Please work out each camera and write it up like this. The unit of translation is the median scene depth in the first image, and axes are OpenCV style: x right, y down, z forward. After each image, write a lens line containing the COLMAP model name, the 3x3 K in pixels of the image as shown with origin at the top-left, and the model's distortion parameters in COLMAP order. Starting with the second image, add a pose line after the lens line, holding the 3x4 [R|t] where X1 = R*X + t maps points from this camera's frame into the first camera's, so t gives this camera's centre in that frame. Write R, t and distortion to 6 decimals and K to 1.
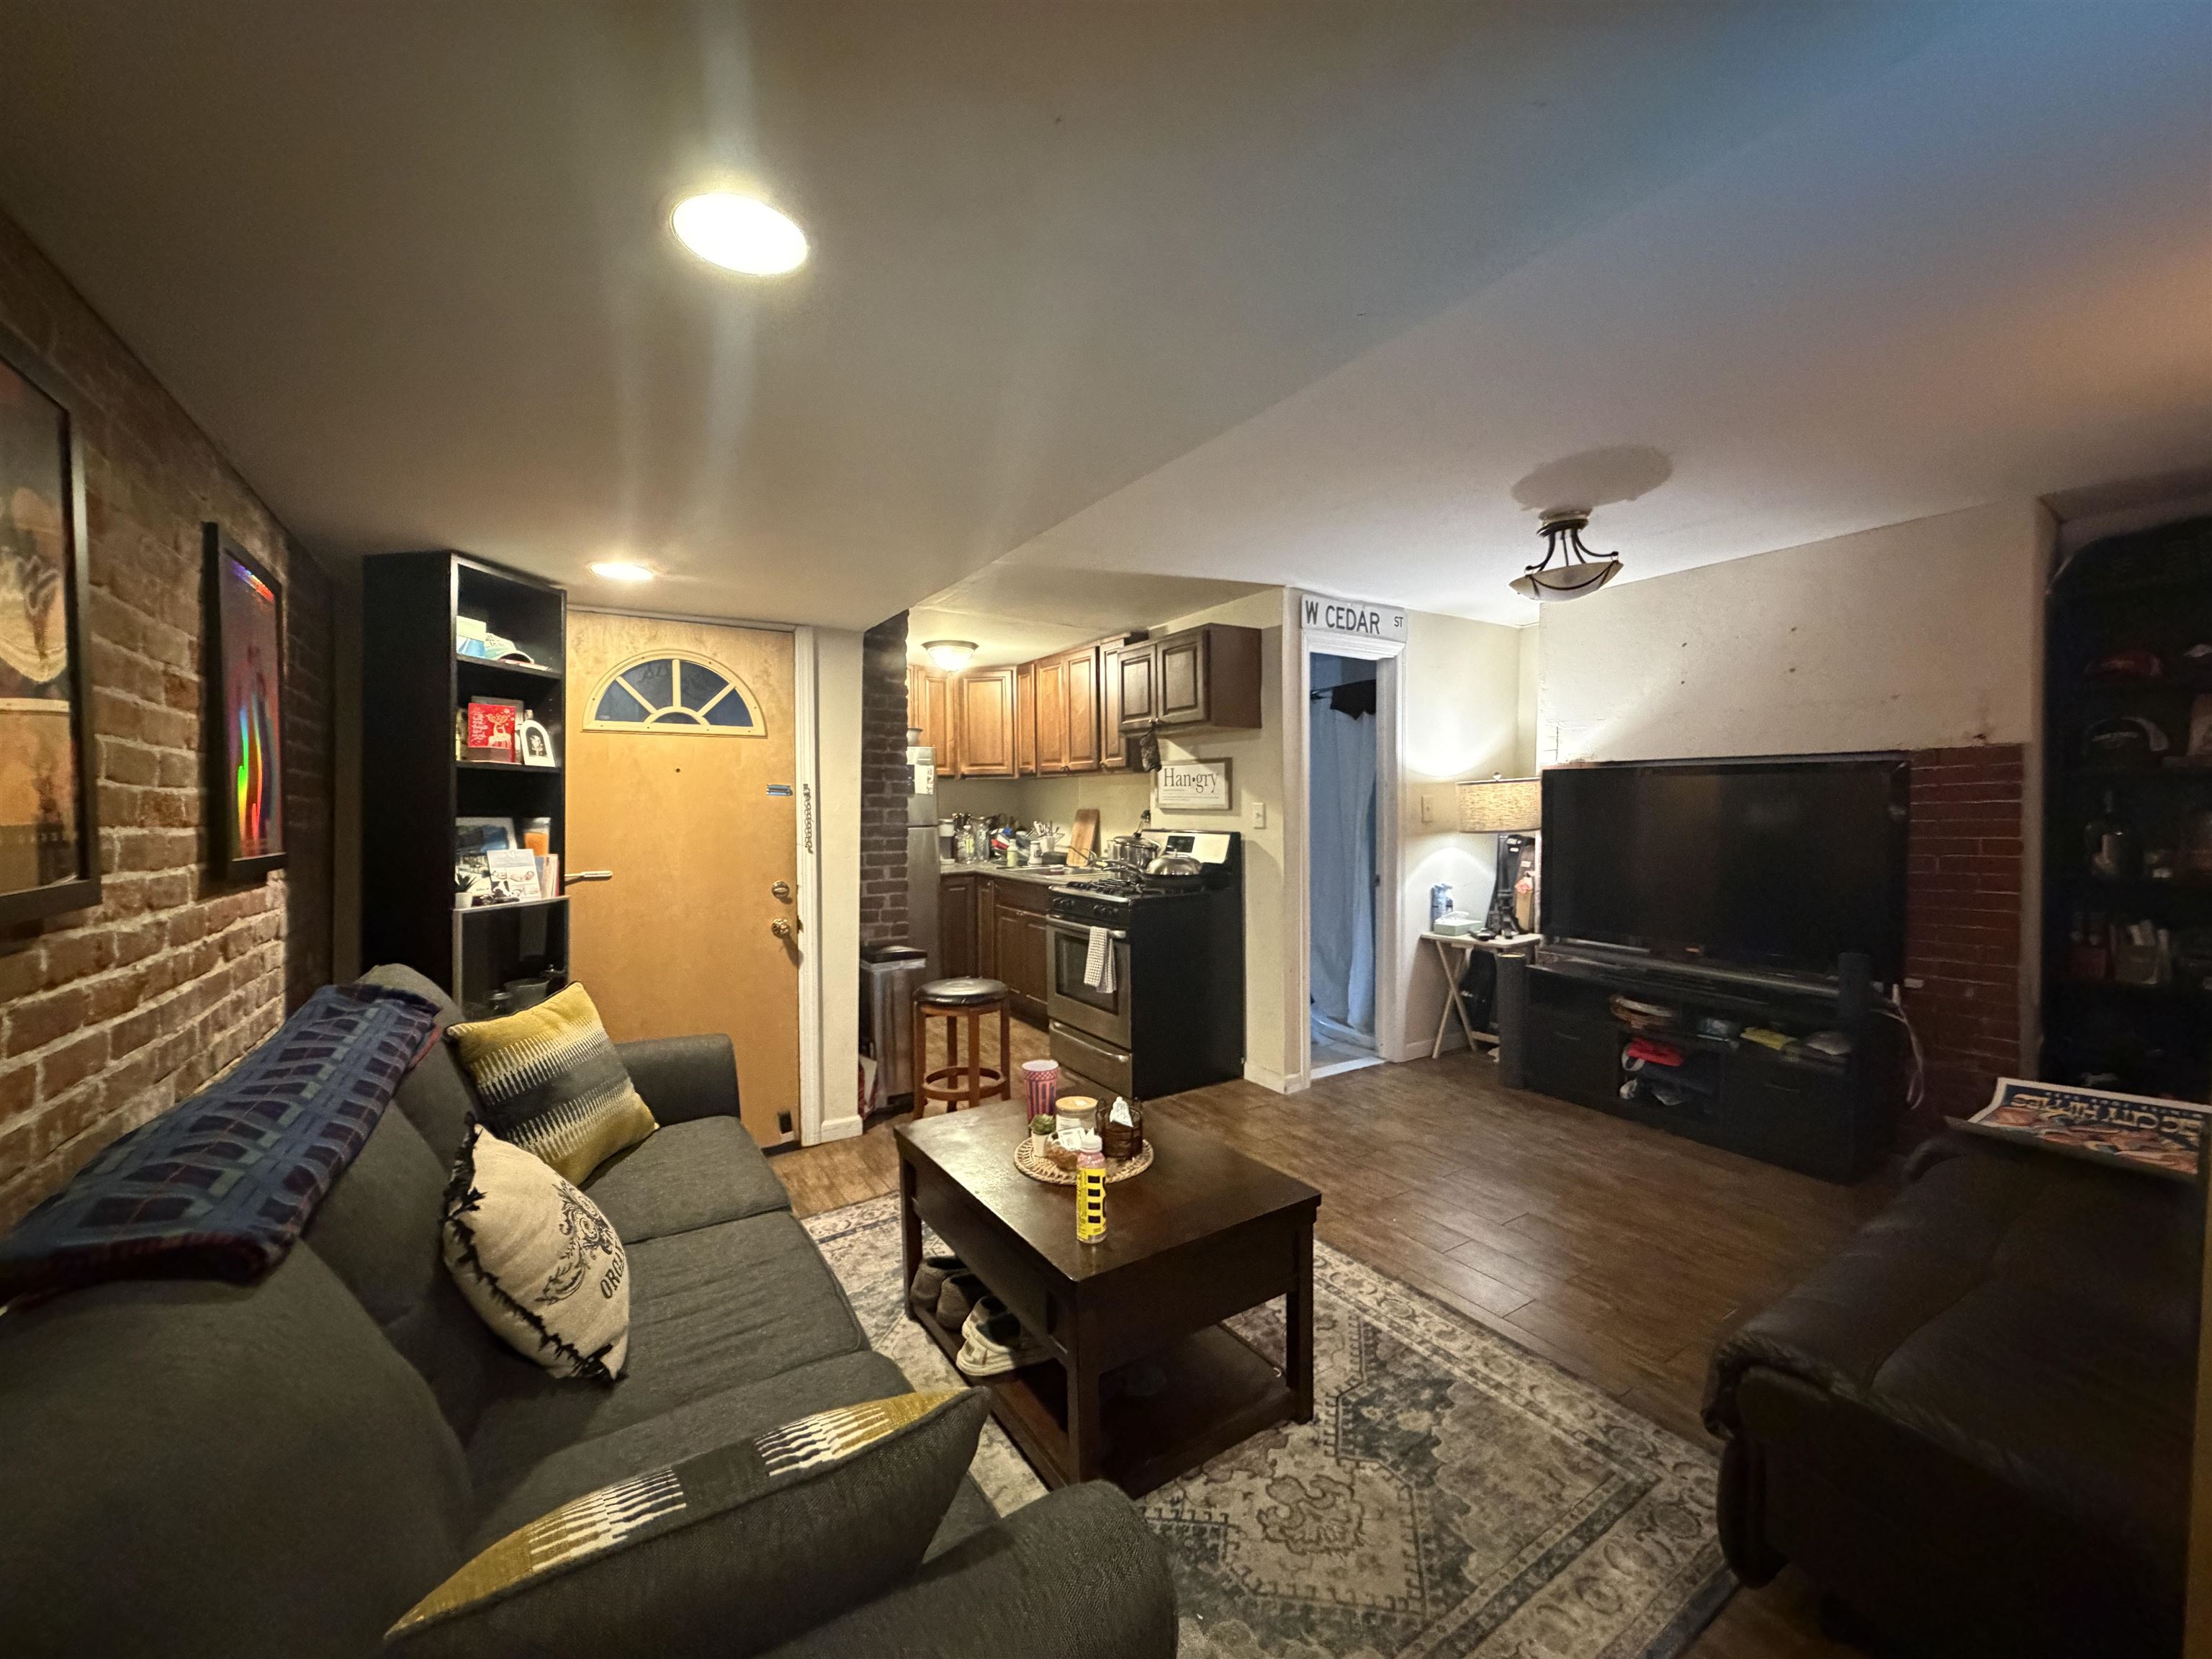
lens RADIAL K [[876.6, 0, 1097.5], [0, 876.6, 830.7], [0, 0, 1]] dist [0.000526, 0.000254]
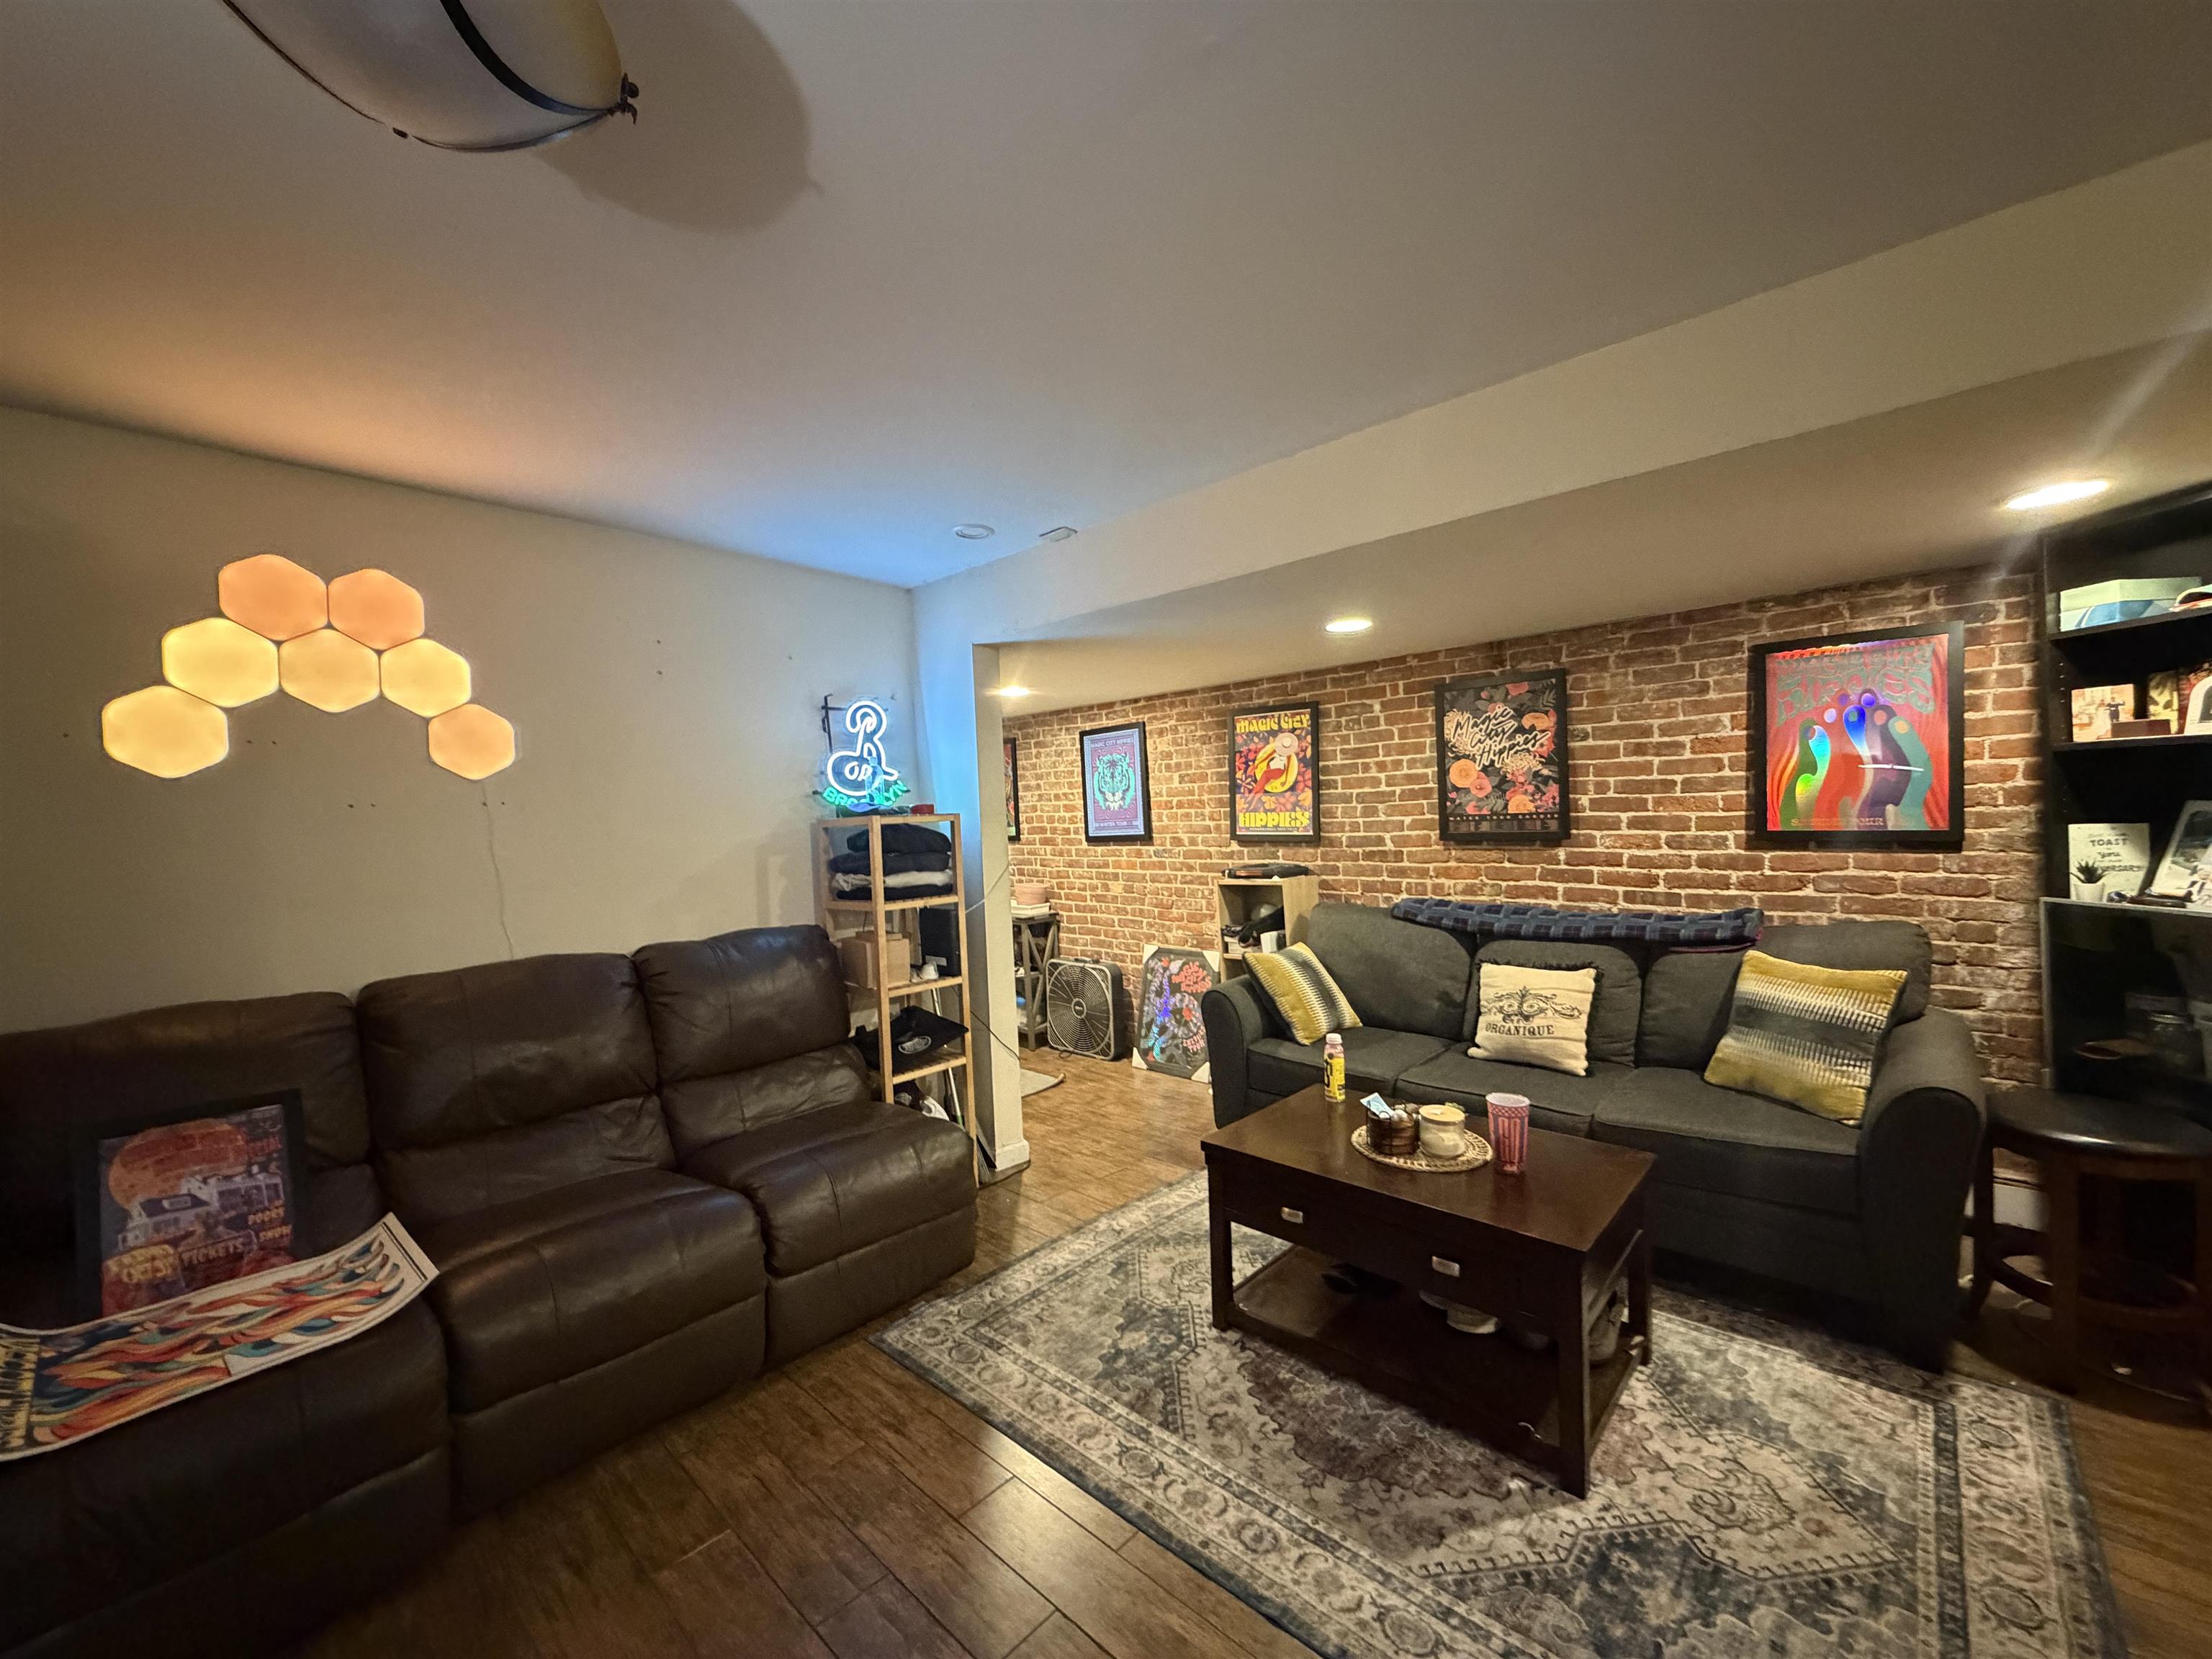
lens RADIAL K [[876.6, 0, 1100.9], [0, 876.6, 828.8], [0, 0, 1]] dist [0.000526, 0.000254]
pose [[-0.970615, 0.043972, -0.236587, 0.564837], [0.033945, 0.998351, 0.046290, -0.071460], [0.238232, 0.036899, -0.970507, 1.826558]]
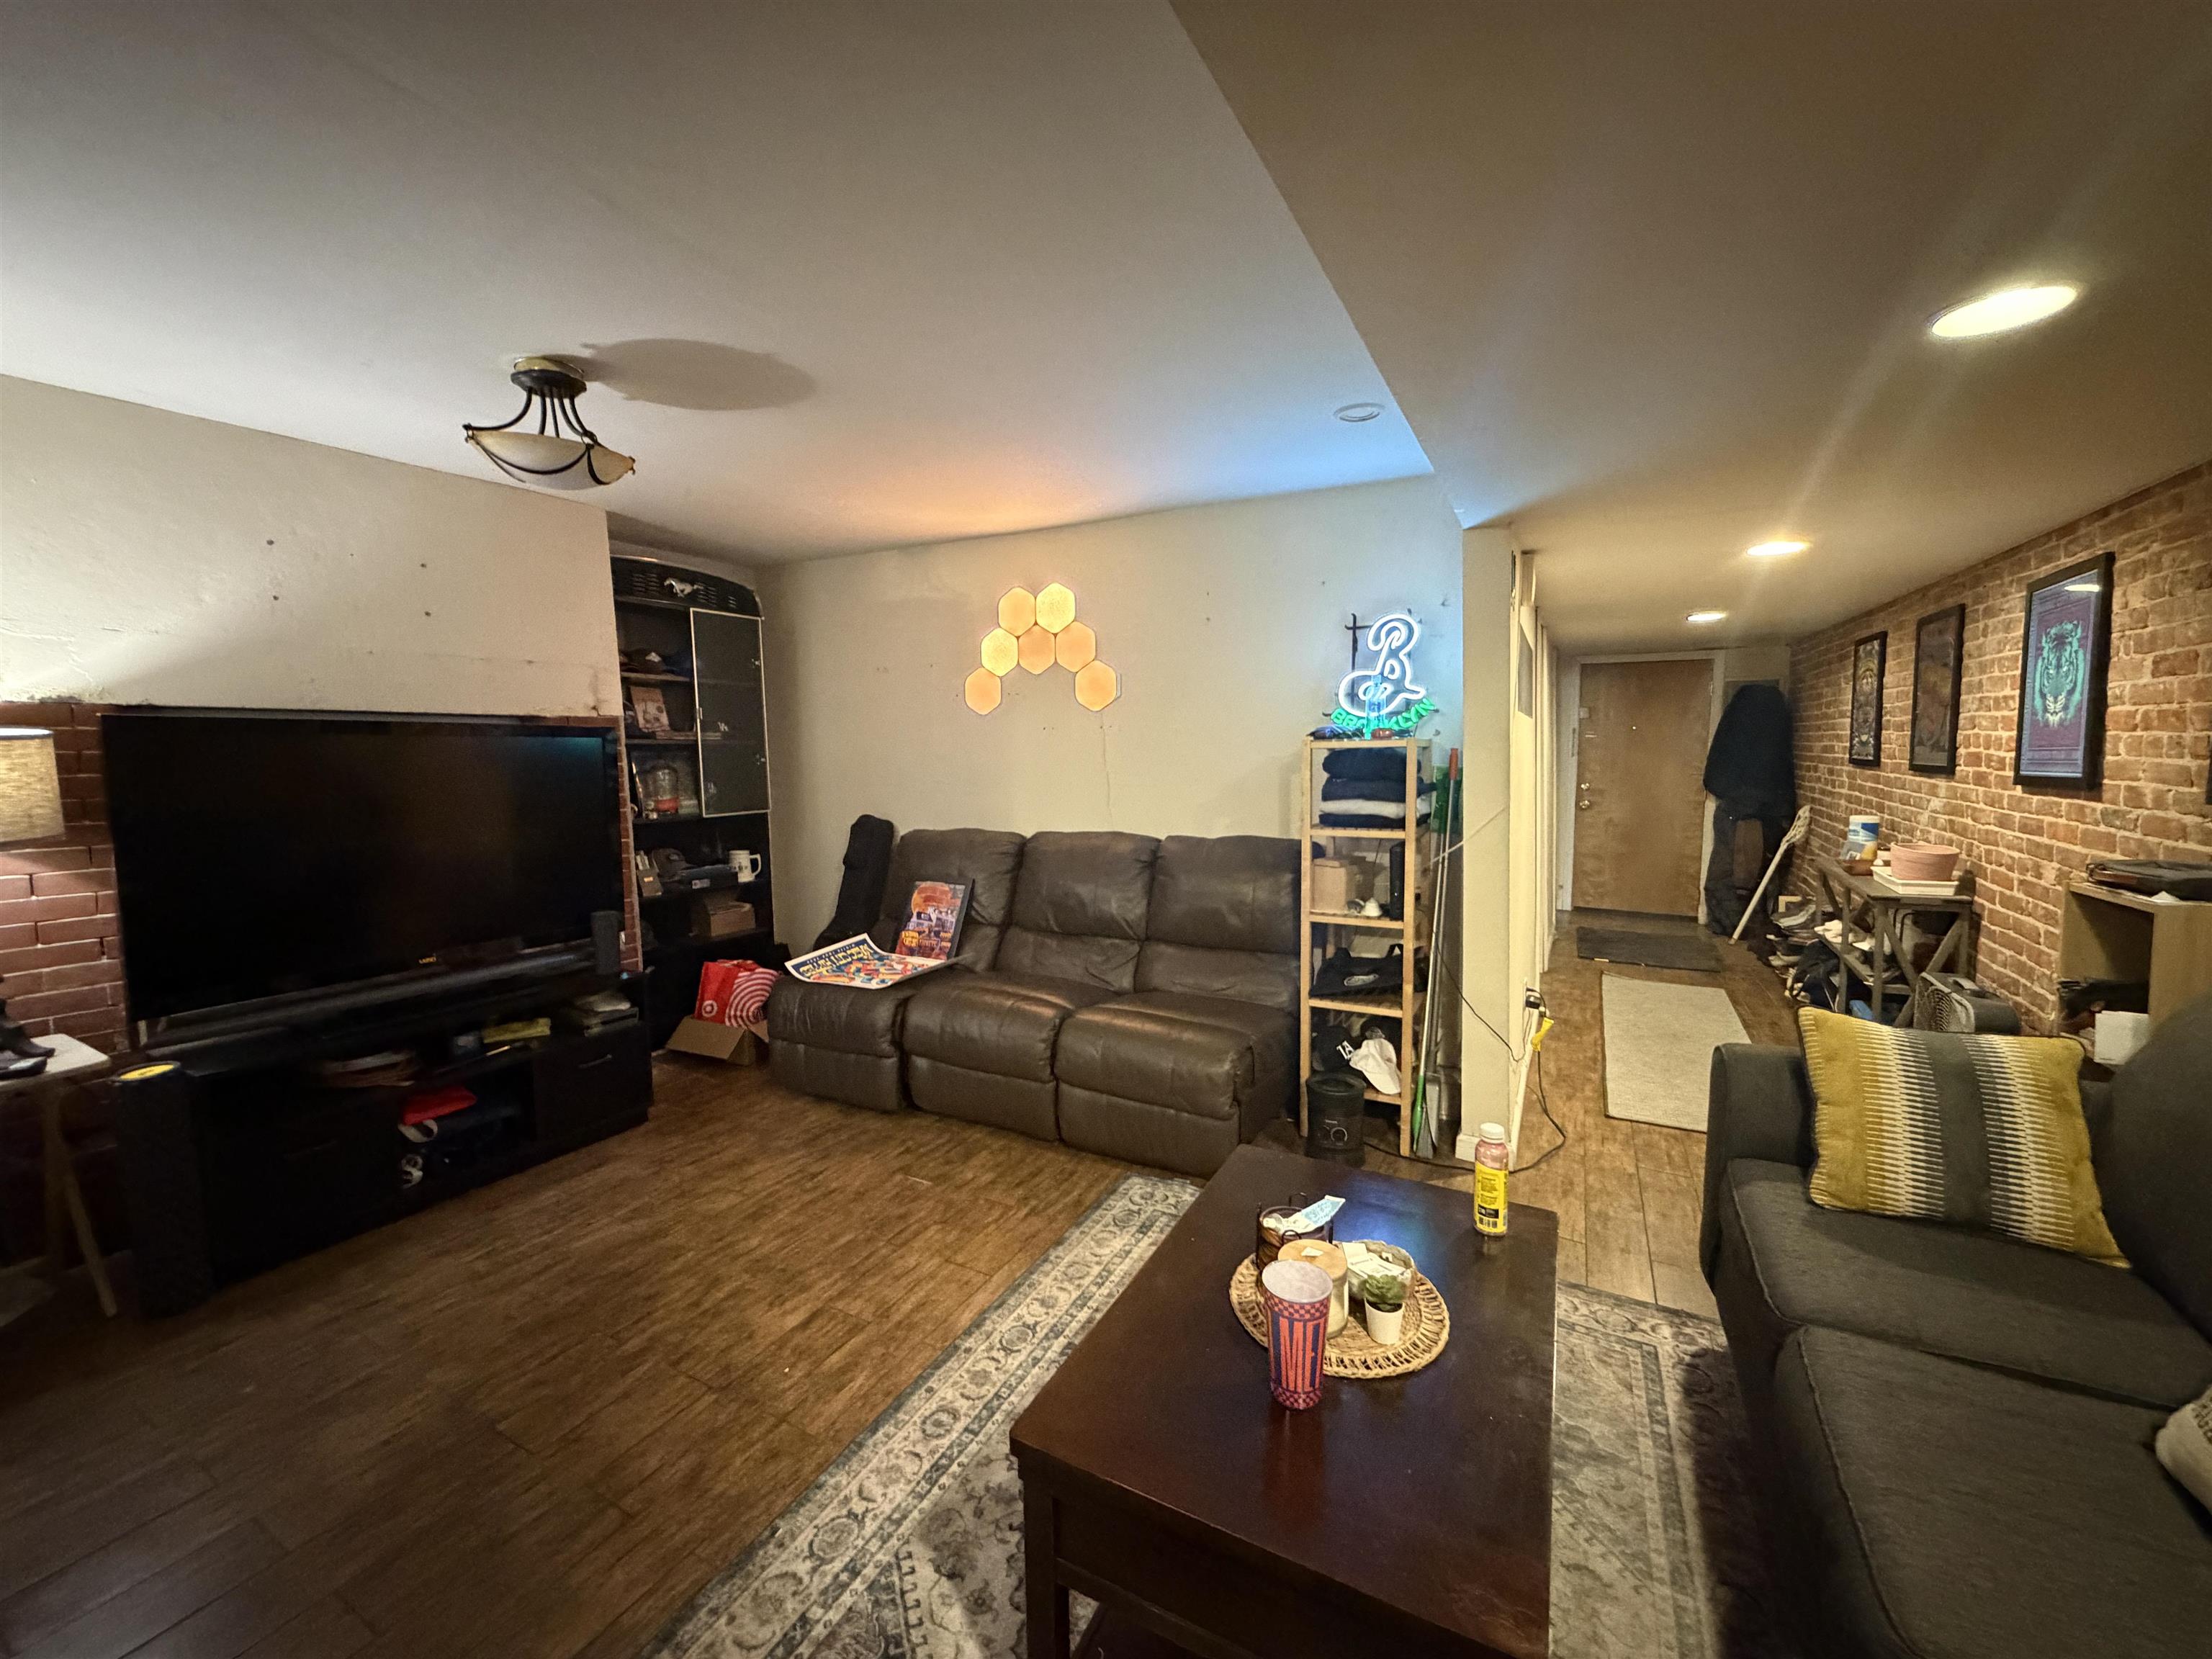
lens RADIAL K [[876.6, 0, 1096.1], [0, 876.6, 828.2], [0, 0, 1]] dist [0.000526, 0.000254]
pose [[-0.482846, -0.070492, 0.872863, -0.455277], [0.042915, 0.993652, 0.103987, -0.059663], [-0.874653, 0.087669, -0.476756, 1.370633]]
